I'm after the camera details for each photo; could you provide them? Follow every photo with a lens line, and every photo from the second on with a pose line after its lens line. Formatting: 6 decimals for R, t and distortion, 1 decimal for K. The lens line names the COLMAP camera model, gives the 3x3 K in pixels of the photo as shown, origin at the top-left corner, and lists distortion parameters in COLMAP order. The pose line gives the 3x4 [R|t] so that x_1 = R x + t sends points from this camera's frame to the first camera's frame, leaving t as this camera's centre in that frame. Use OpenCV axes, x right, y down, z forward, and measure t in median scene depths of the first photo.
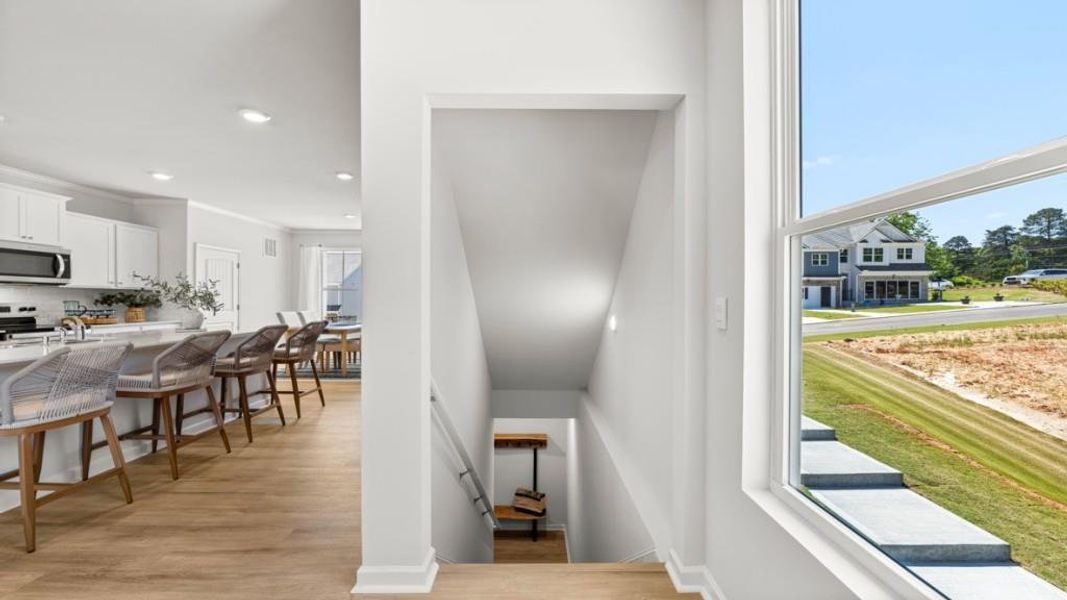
lens RADIAL K [[459.1, 0, 539.8], [0, 459.1, 302.0], [0, 0, 1]] dist [-0.001664, 0.001438]
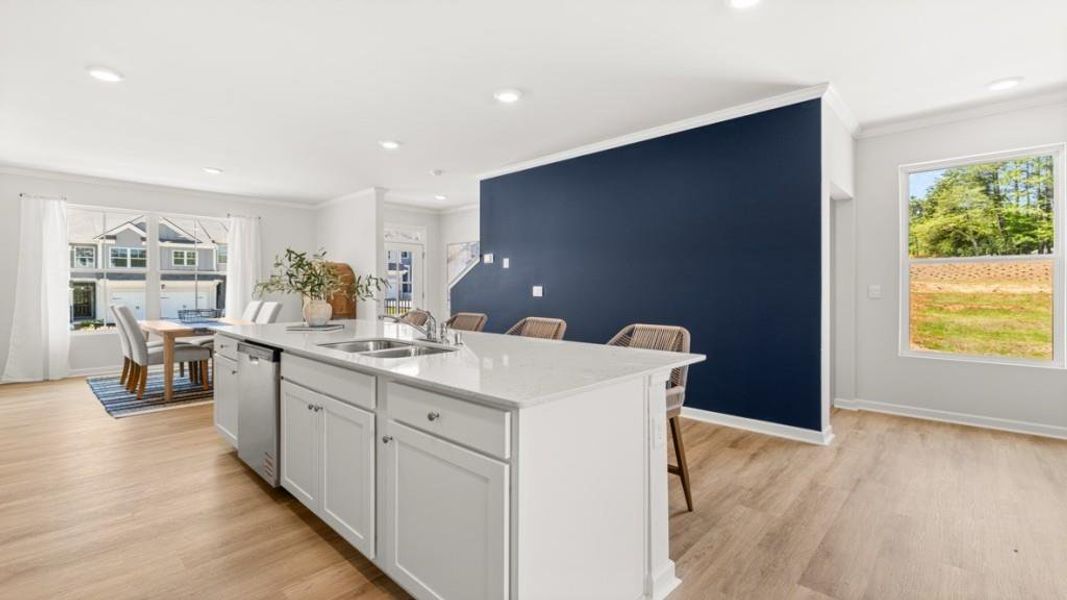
lens RADIAL K [[459.1, 0, 528.2], [0, 459.1, 294.3], [0, 0, 1]] dist [-0.001664, 0.001438]
pose [[0.692327, -0.015542, 0.721416, -0.770520], [0.005032, 0.999848, 0.016712, -0.001746], [-0.721566, -0.007940, 0.692300, 0.181107]]
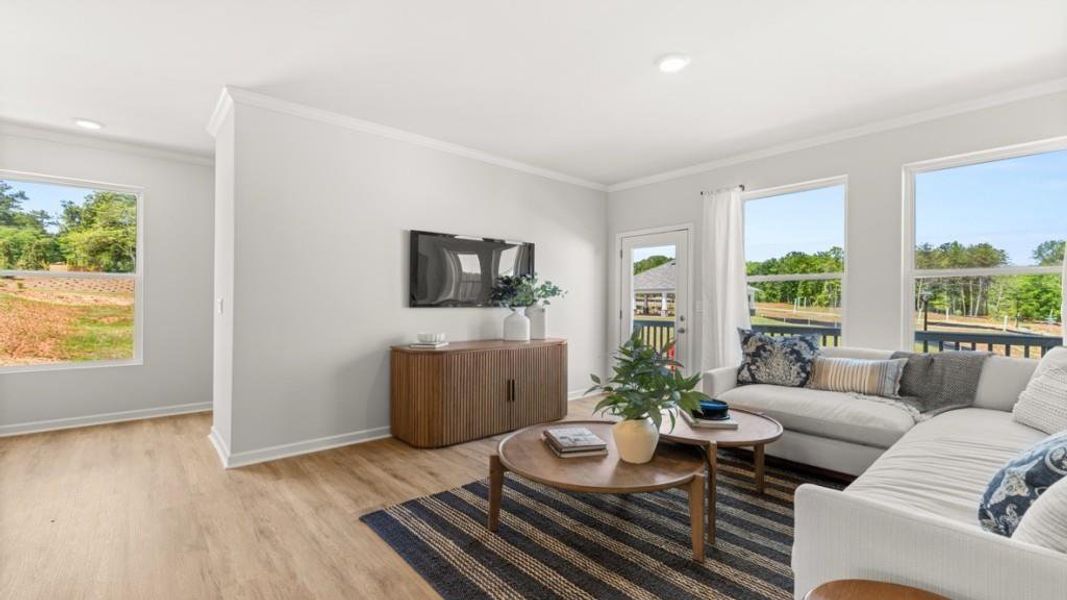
lens RADIAL K [[459.1, 0, 534.7], [0, 459.1, 298.1], [0, 0, 1]] dist [-0.001664, 0.001438]
pose [[-0.657955, -0.001427, 0.753056, -0.862397], [-0.005864, 0.999978, -0.003228, -0.002033], [-0.753035, -0.006539, -0.657948, 0.100641]]
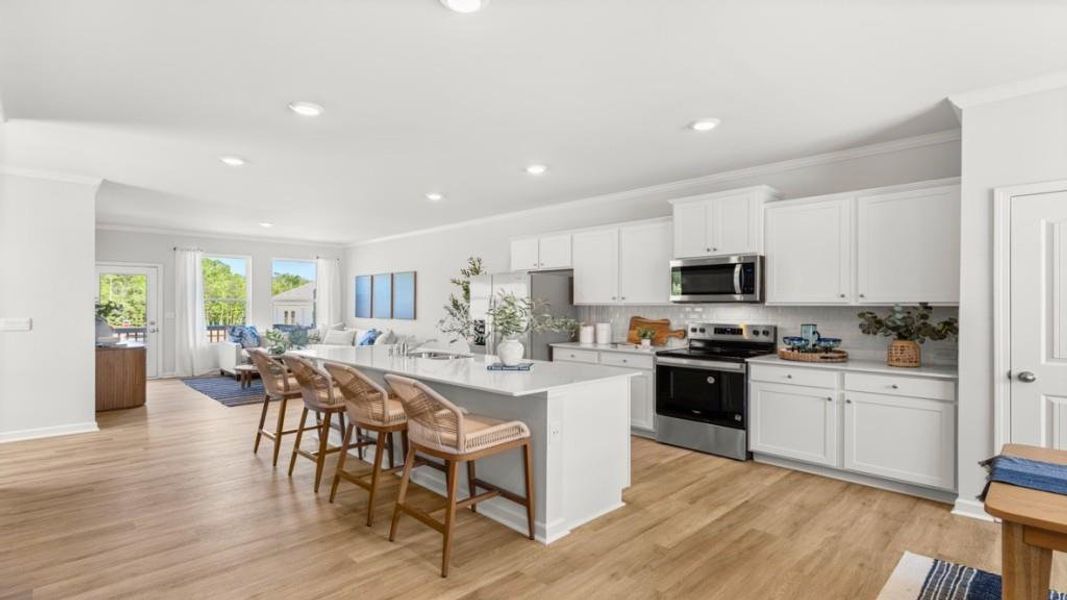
lens RADIAL K [[498.1, 0, 525.2], [0, 498.1, 304.4], [0, 0, 1]] dist [0.006210, 0.000859]
pose [[-0.720496, -0.006499, -0.693429, -0.167274], [-0.005762, 0.999978, -0.003384, -0.025170], [0.693436, 0.001557, -0.720517, 1.153402]]
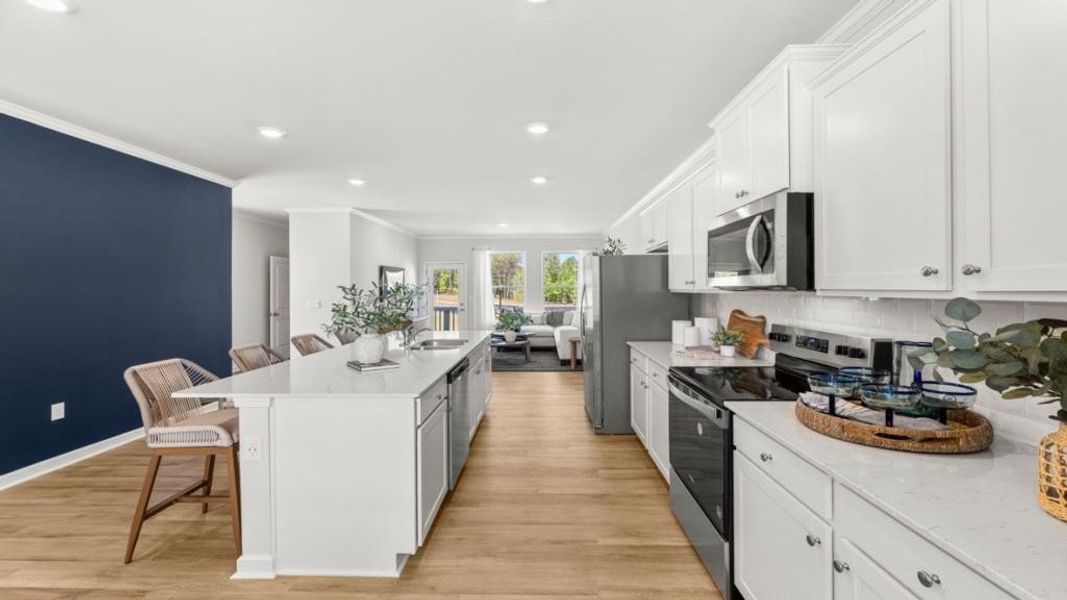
lens RADIAL K [[459.1, 0, 538.7], [0, 459.1, 281.4], [0, 0, 1]] dist [-0.001664, 0.001438]
pose [[-0.999896, -0.000299, 0.014411, -0.738753], [-0.000525, 0.999877, -0.015664, -0.033133], [-0.014405, -0.015670, -0.999773, 1.195865]]
